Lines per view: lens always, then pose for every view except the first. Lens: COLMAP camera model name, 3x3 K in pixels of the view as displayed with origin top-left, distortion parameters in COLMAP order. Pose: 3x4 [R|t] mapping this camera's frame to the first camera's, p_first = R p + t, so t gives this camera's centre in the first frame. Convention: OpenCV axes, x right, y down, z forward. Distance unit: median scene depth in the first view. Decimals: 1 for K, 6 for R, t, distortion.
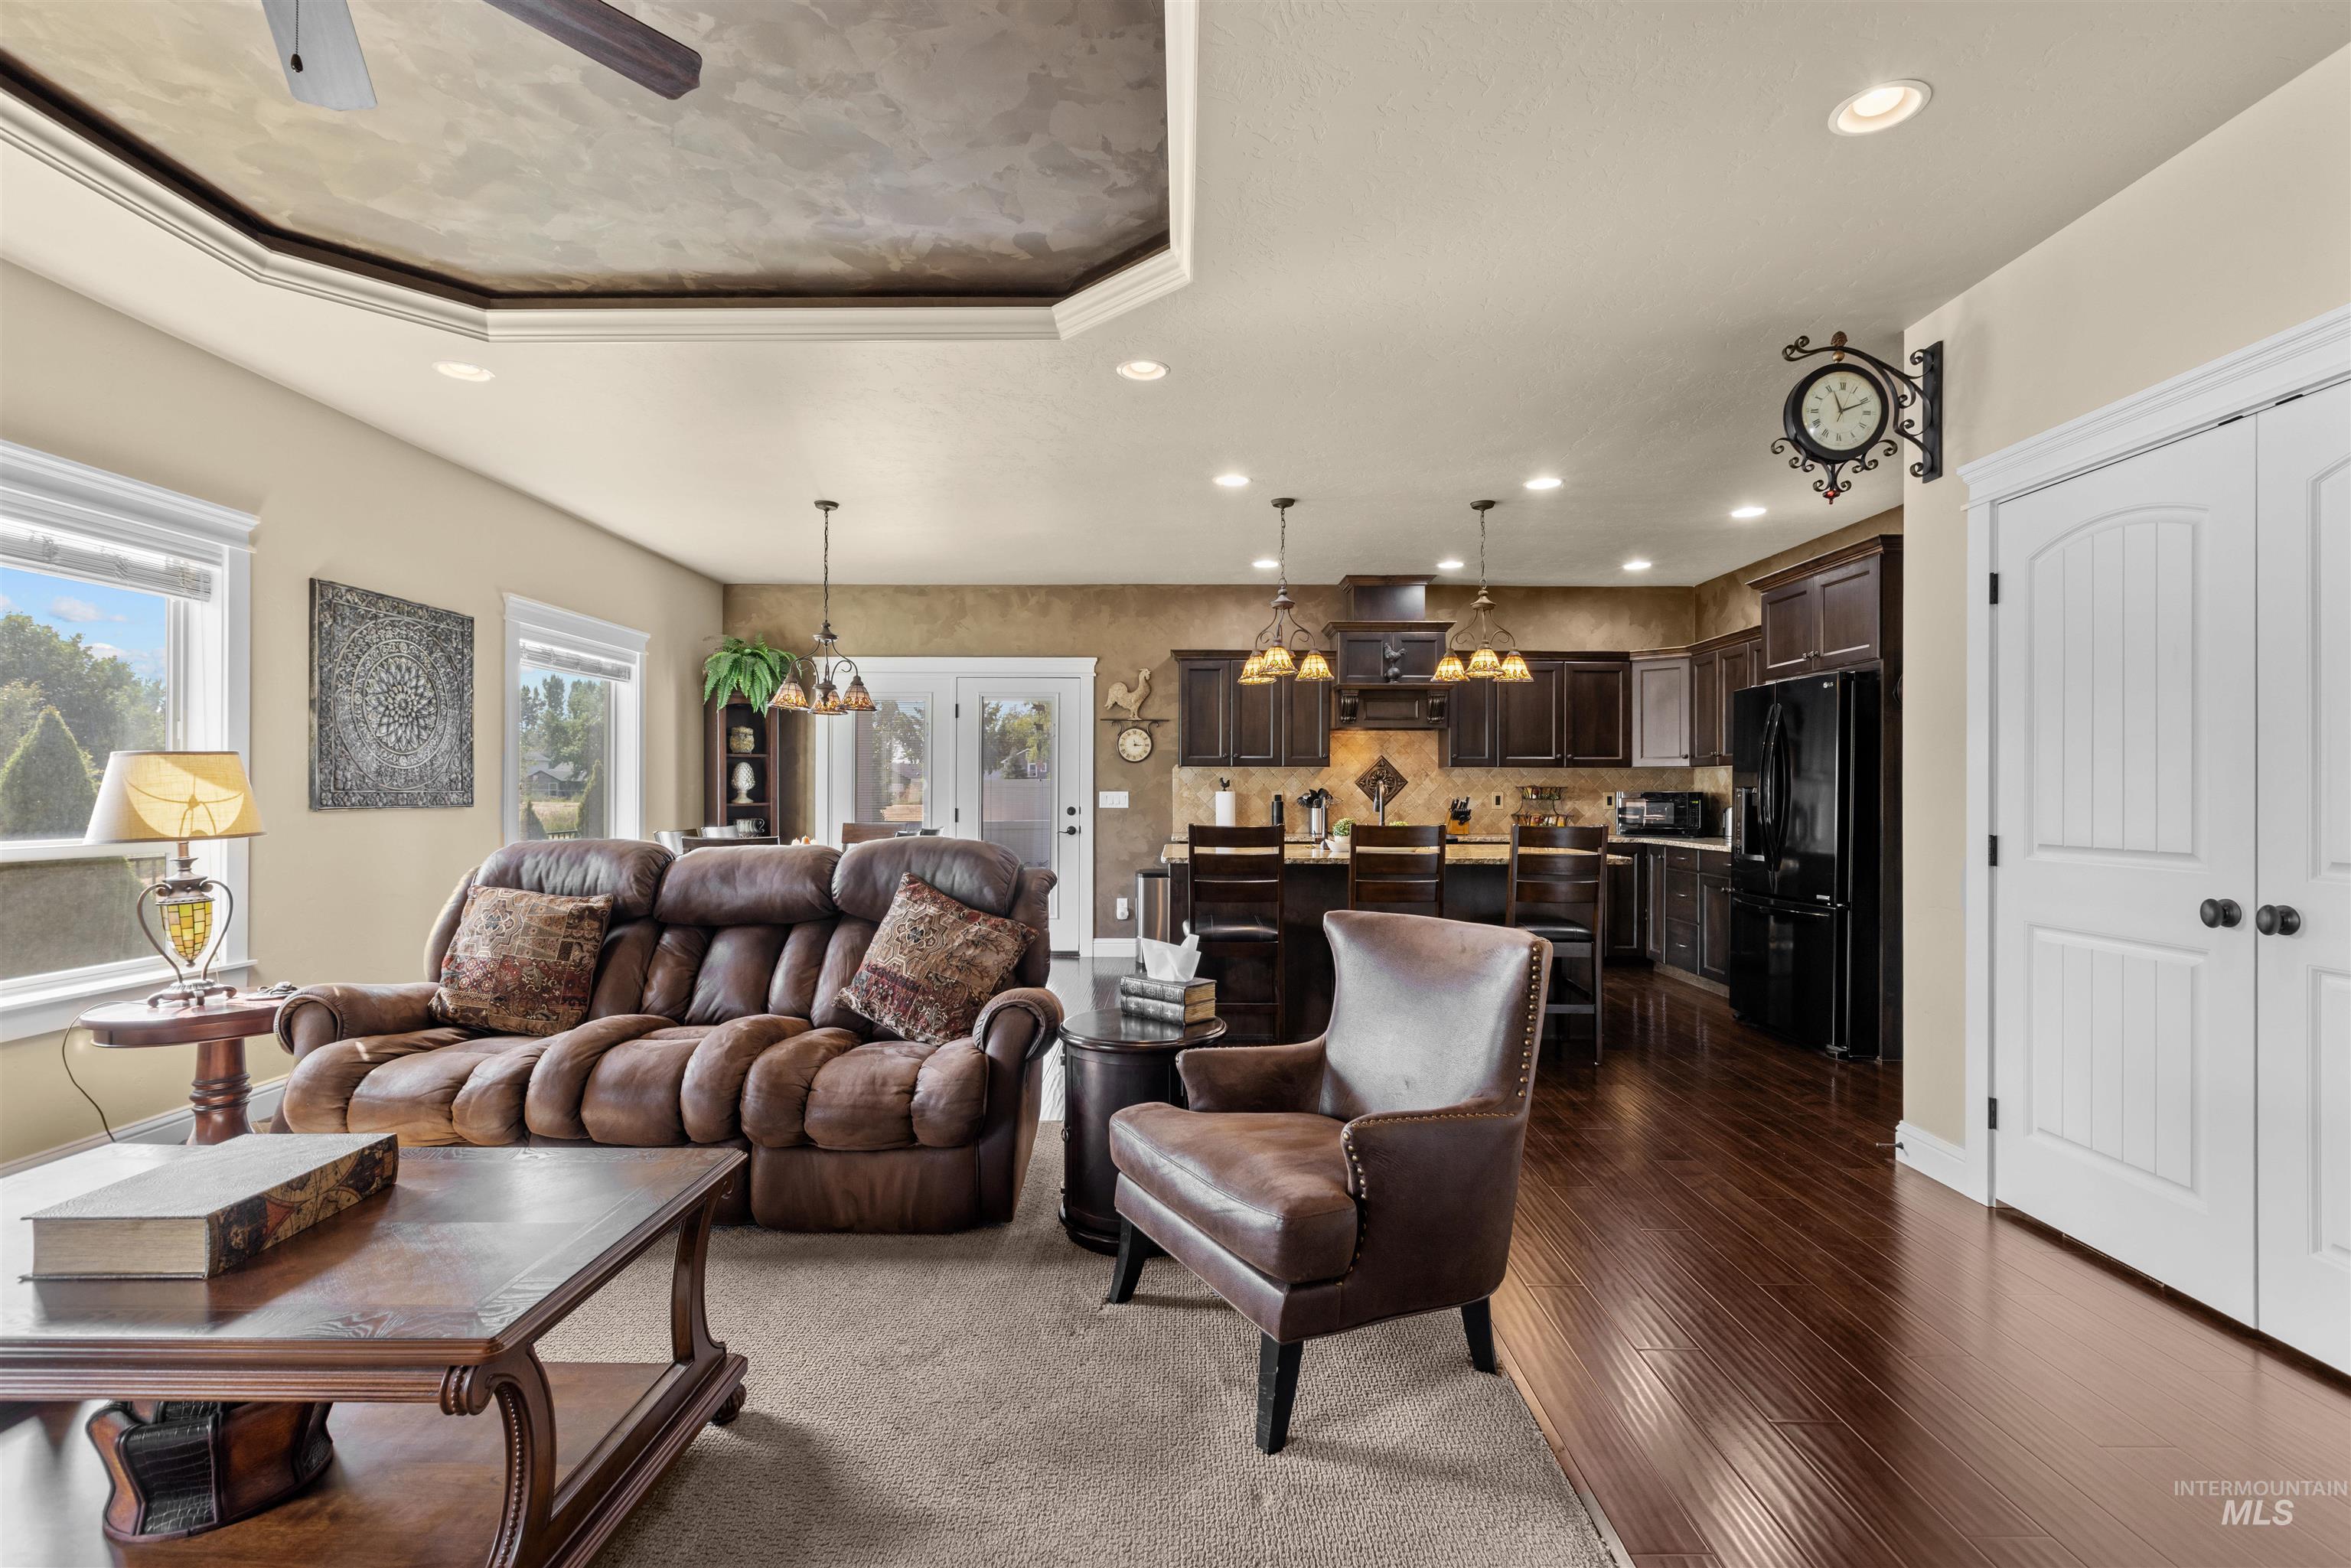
lens RADIAL K [[1058.6, 0, 1193.6], [0, 1058.6, 784.6], [0, 0, 1]] dist [0.003144, 0.001106]
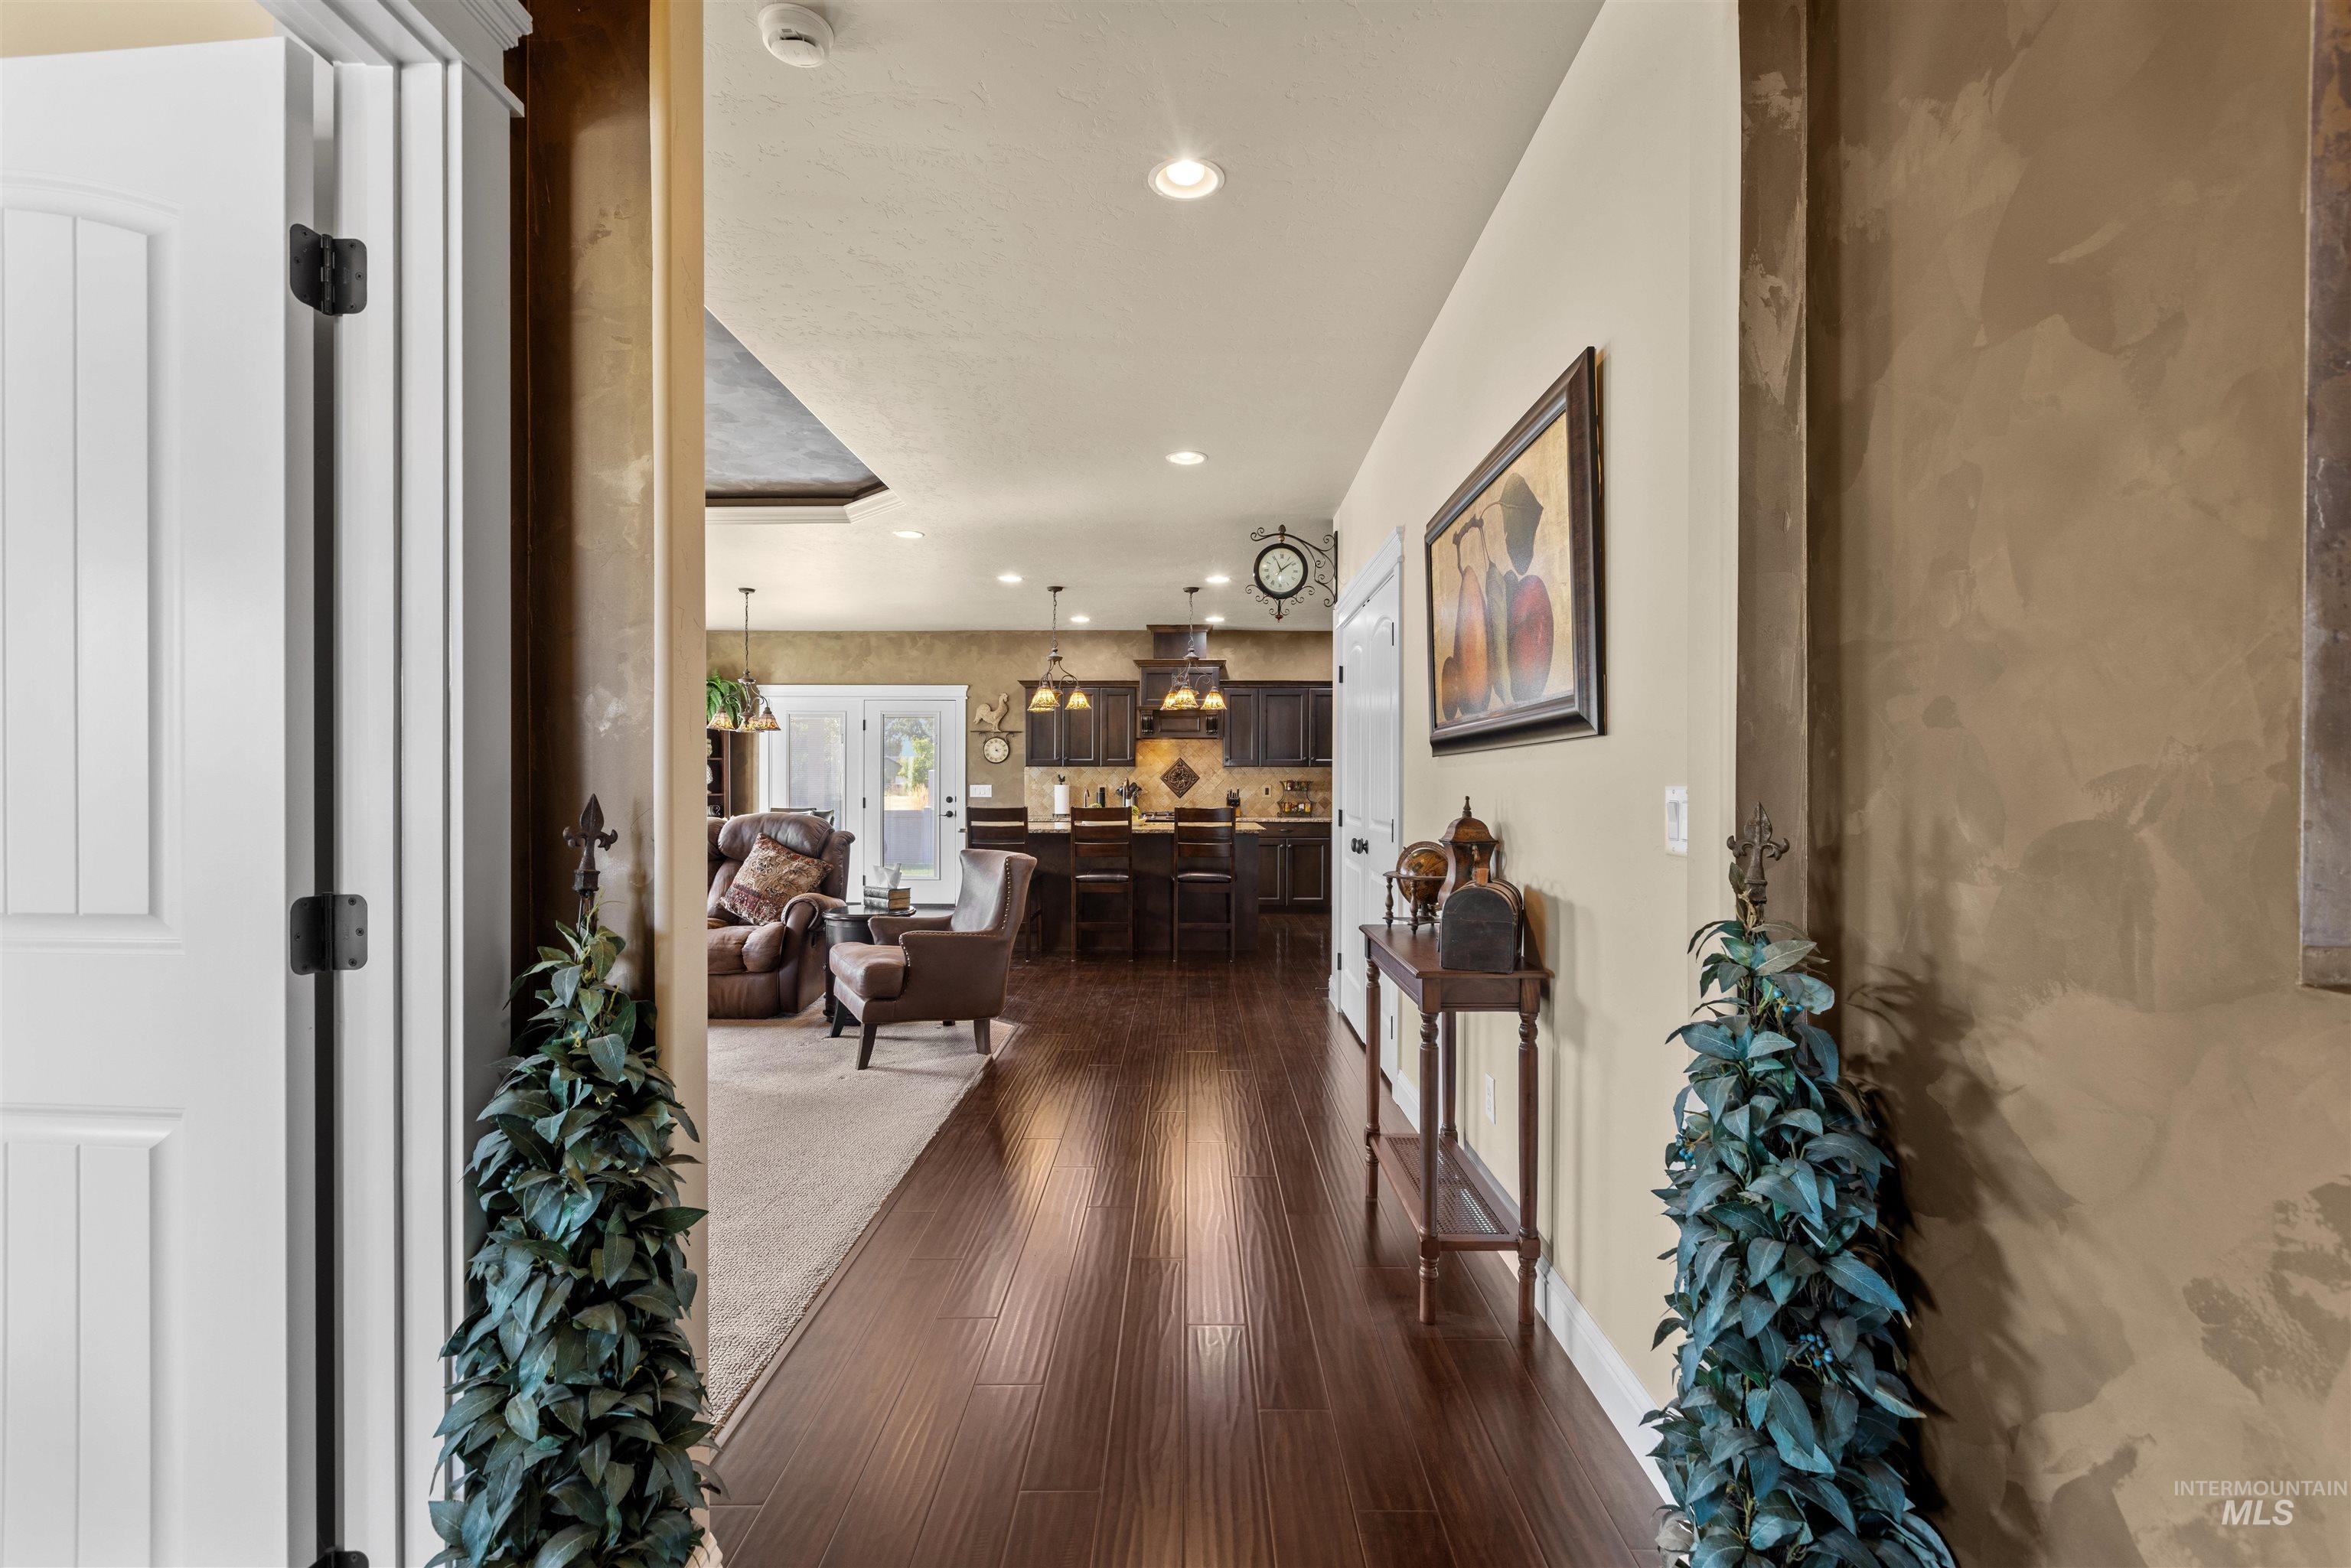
lens RADIAL K [[1049.3, 0, 1193.9], [0, 1049.3, 782.8], [0, 0, 1]] dist [0.000436, 0.000105]
pose [[0.999935, -0.001423, -0.011286, 0.230359], [0.001486, 0.999983, 0.005601, -0.003792], [0.011278, -0.005617, 0.999921, -0.357972]]
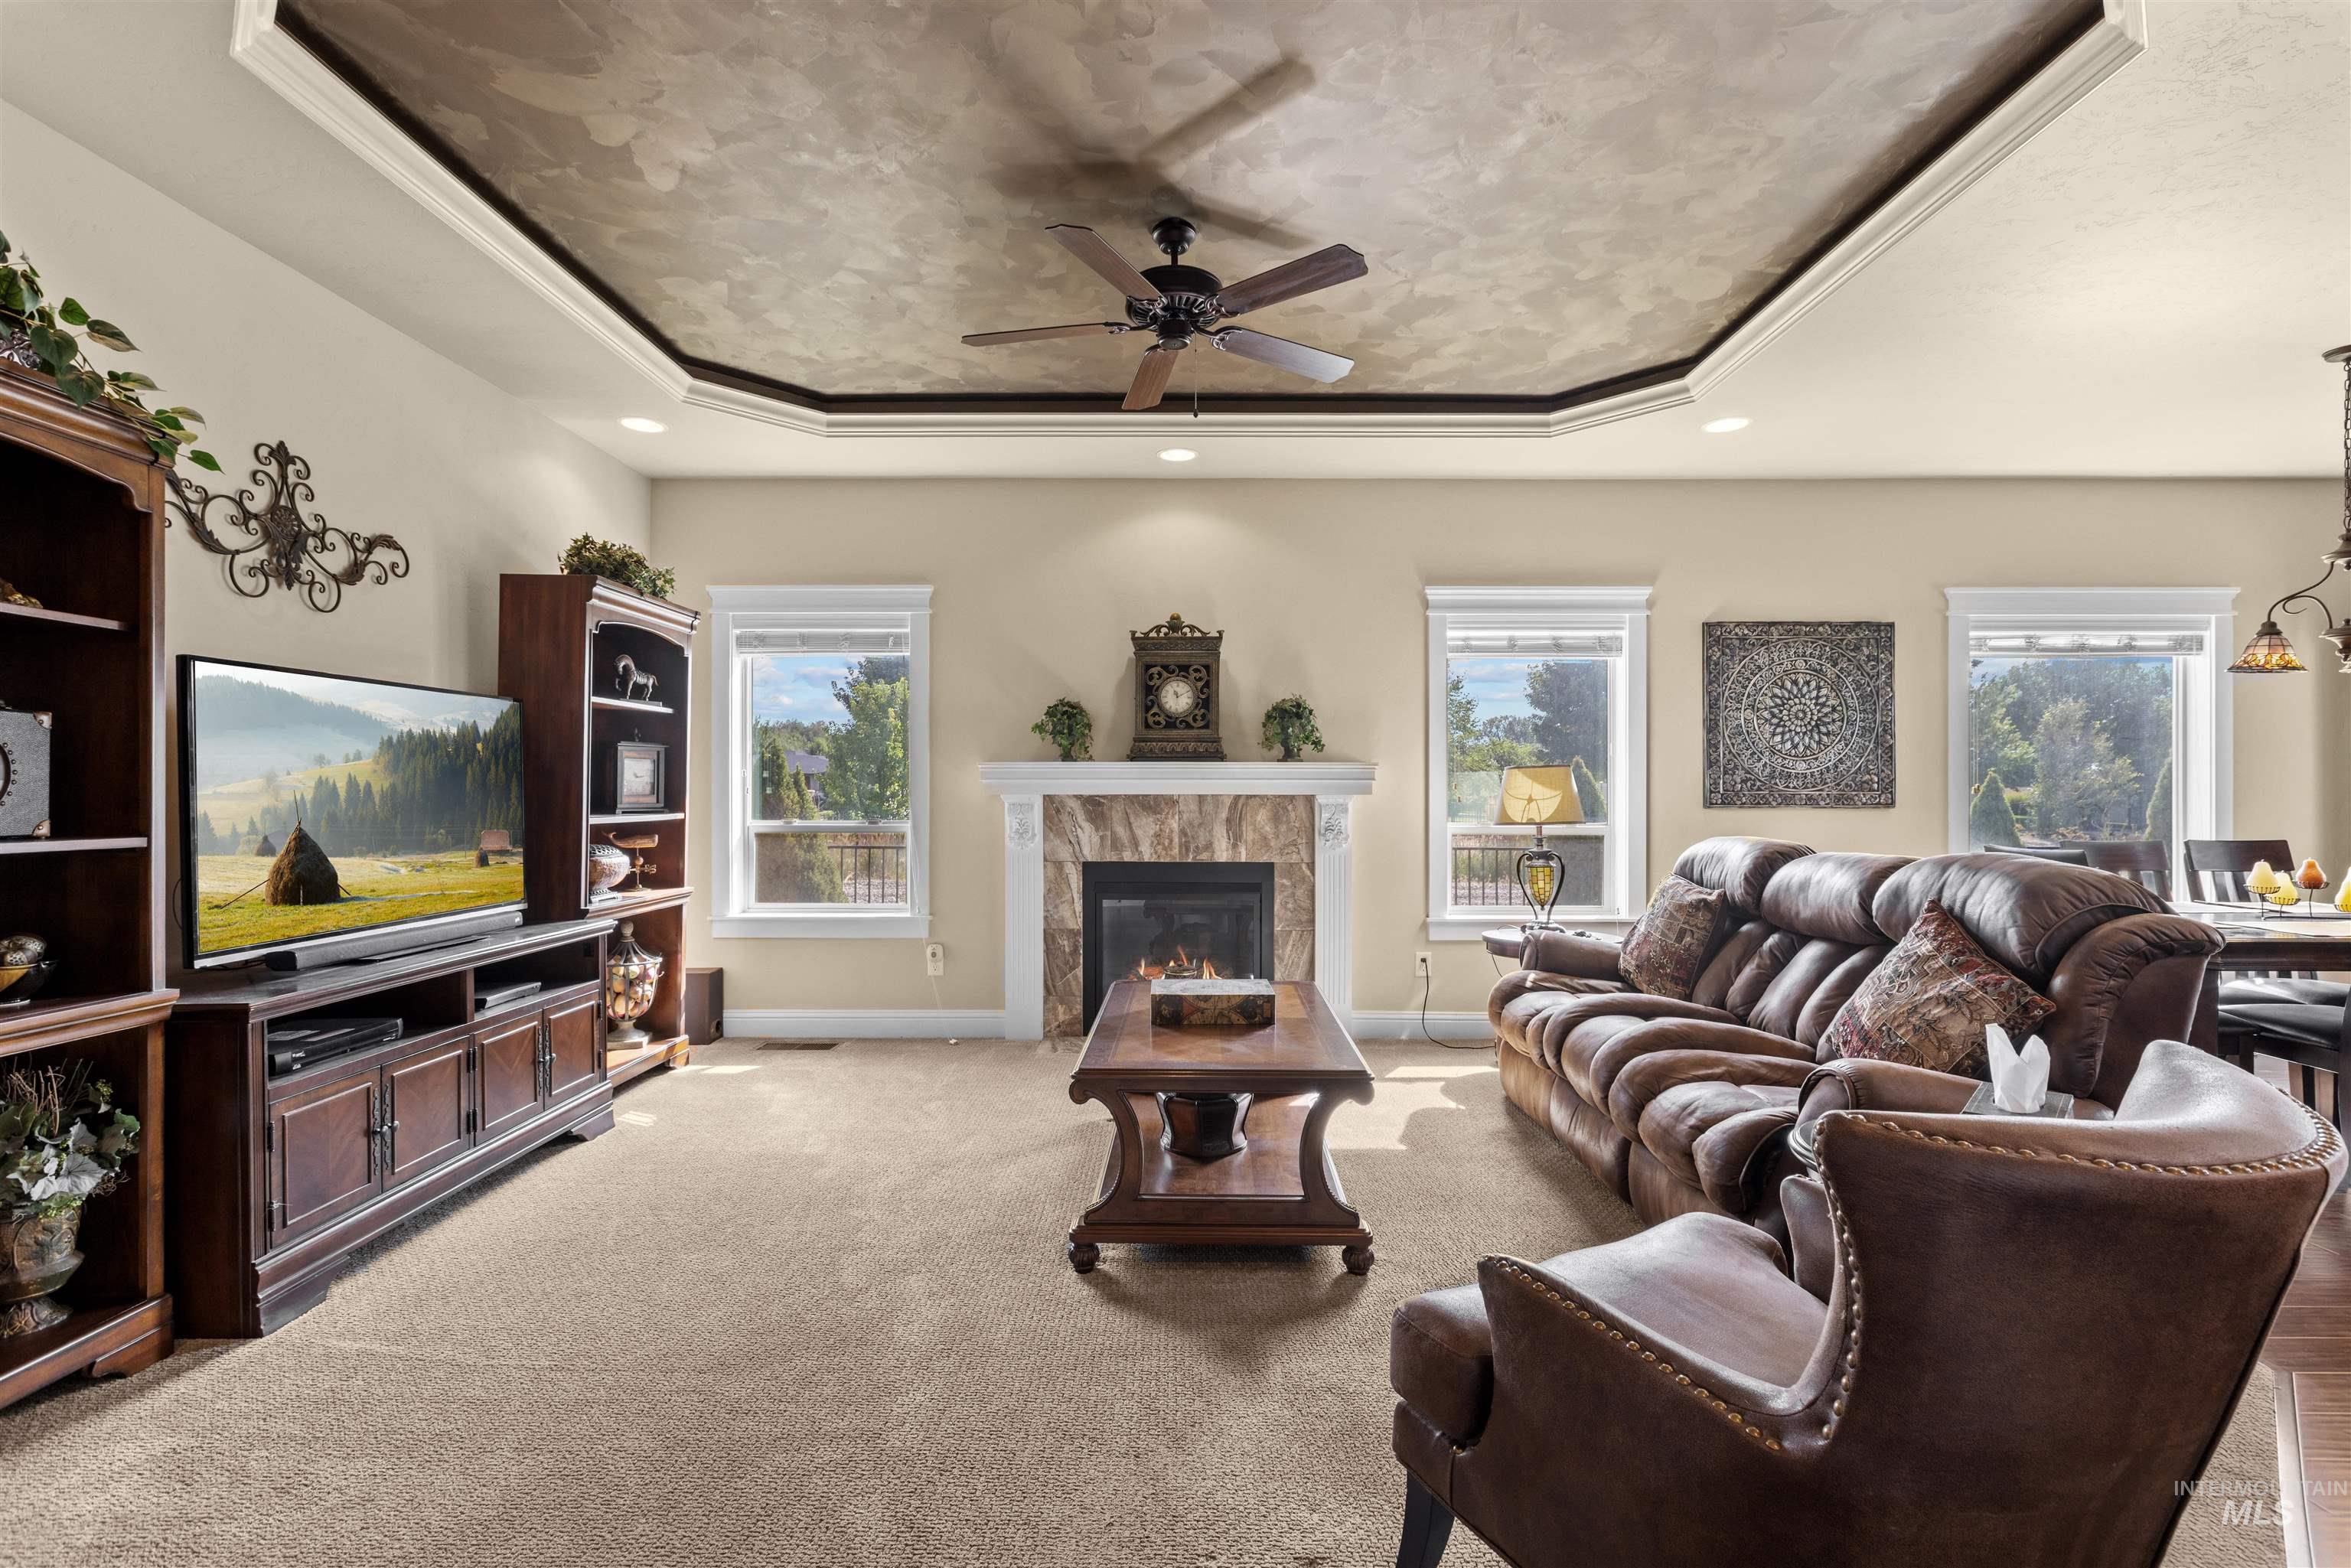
lens RADIAL K [[1057.0, 0, 1181.7], [0, 1057.0, 791.7], [0, 0, 1]] dist [-0.005710, -0.001343]
pose [[-0.021495, -0.001381, -0.999768, 0.251988], [0.006842, 0.999975, -0.001529, 0.002130], [0.999746, -0.006873, -0.021485, 0.238030]]
